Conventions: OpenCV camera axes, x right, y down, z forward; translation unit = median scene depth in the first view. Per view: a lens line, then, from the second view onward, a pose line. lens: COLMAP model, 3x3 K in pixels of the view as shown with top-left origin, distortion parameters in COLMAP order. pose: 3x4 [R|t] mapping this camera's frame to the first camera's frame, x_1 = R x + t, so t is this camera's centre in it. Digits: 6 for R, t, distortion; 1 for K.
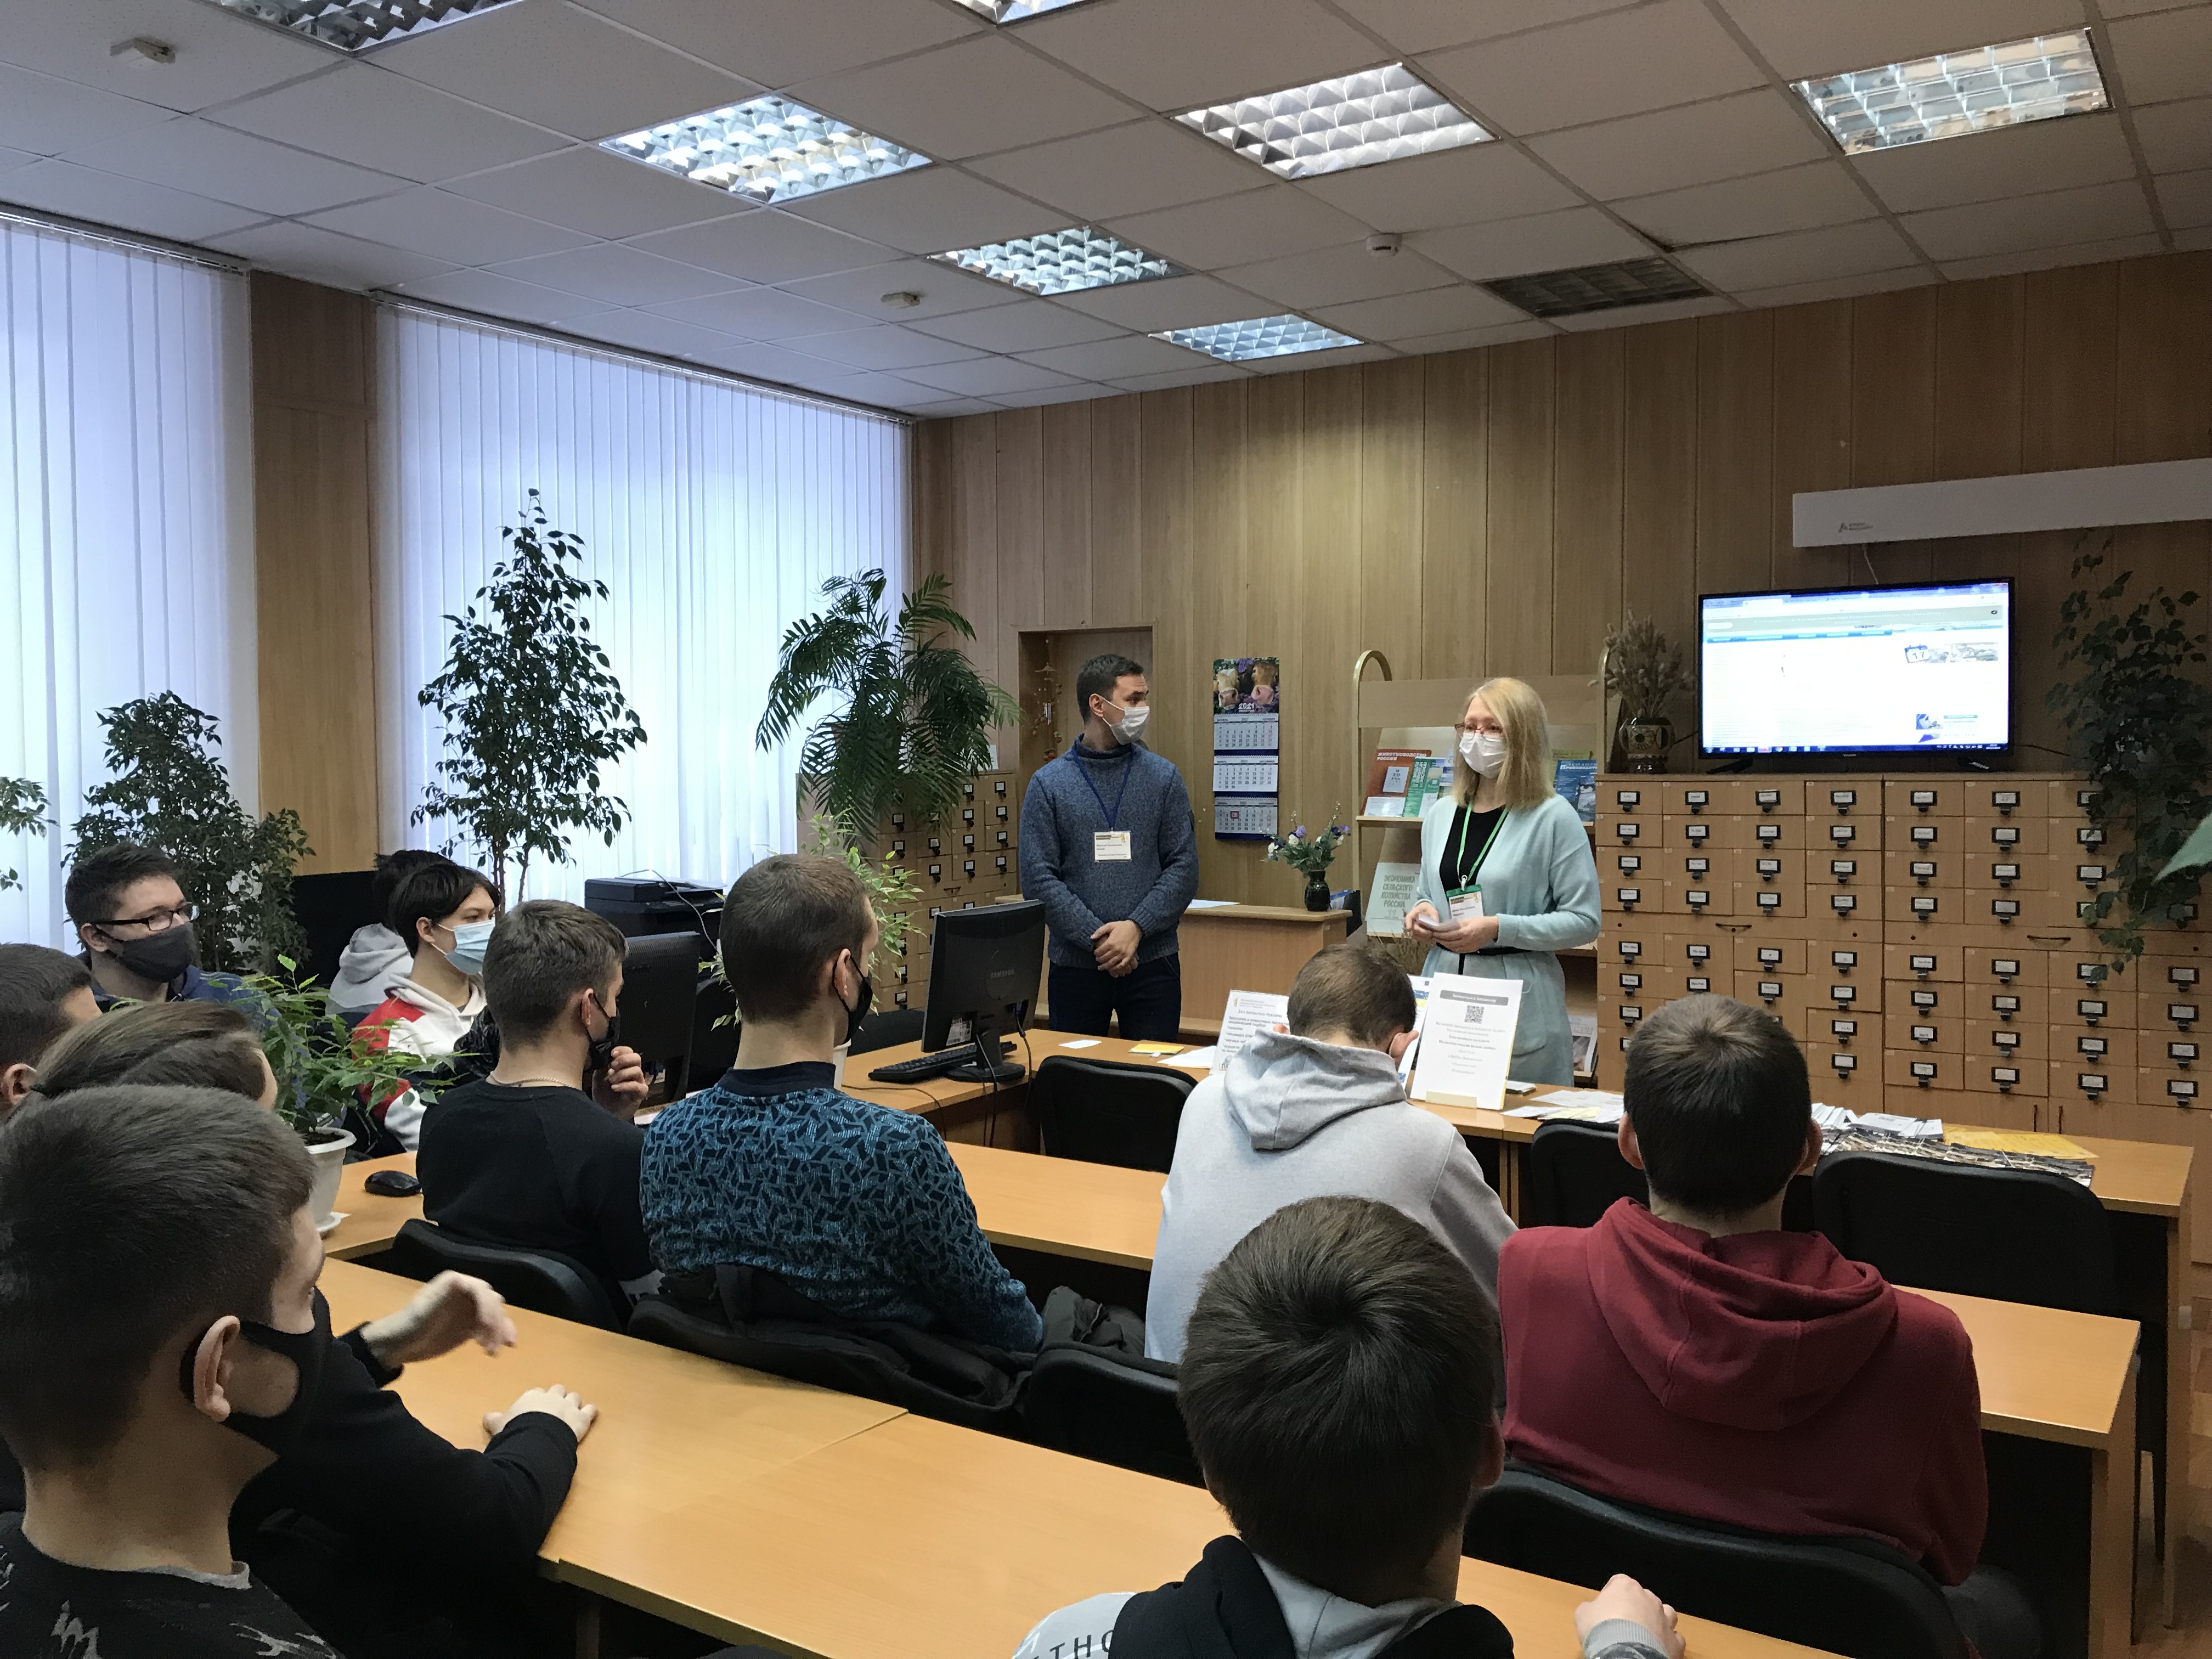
lens RADIAL K [[1834.1, 0, 1106.0], [0, 1834.1, 829.5], [0, 0, 1]] dist [-0.002720, 0.003651]
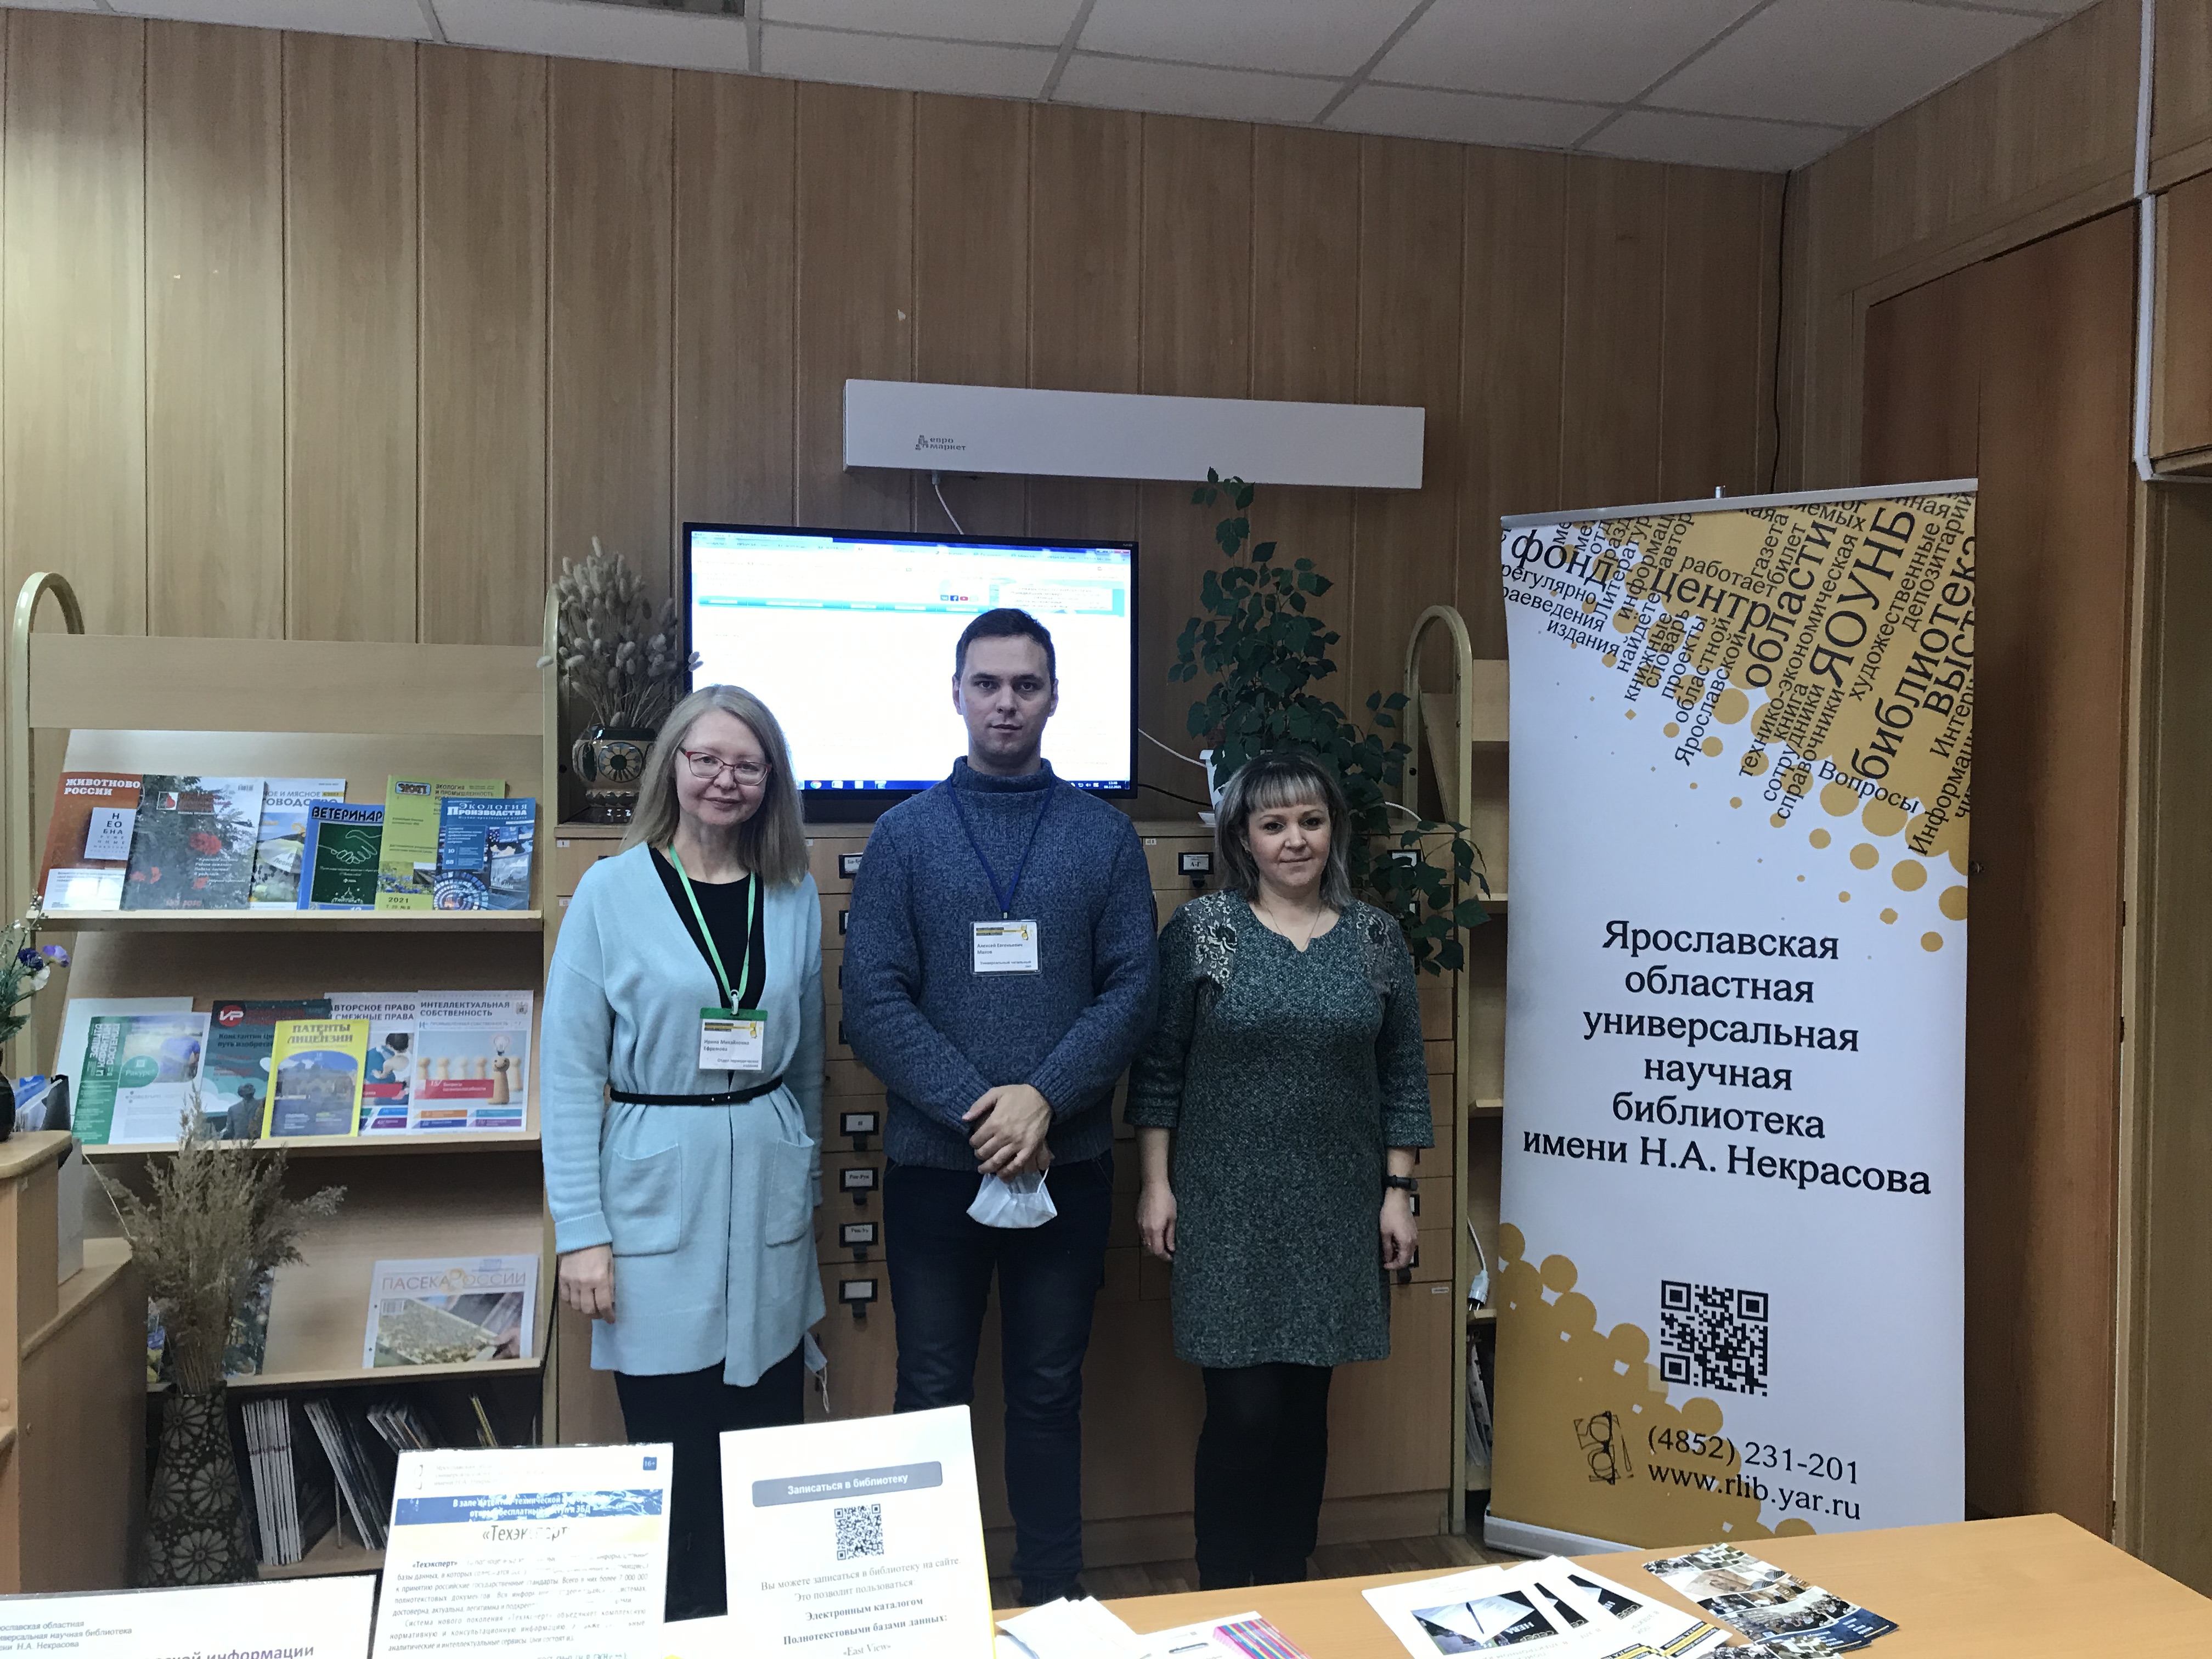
lens RADIAL K [[1834.1, 0, 1106.0], [0, 1834.1, 829.5], [0, 0, 1]] dist [-0.002720, 0.003651]
pose [[0.690858, -0.006605, 0.722960, -0.017872], [0.013605, 0.999900, -0.003866, -0.024318], [-0.722862, 0.012507, 0.690879, 0.489335]]
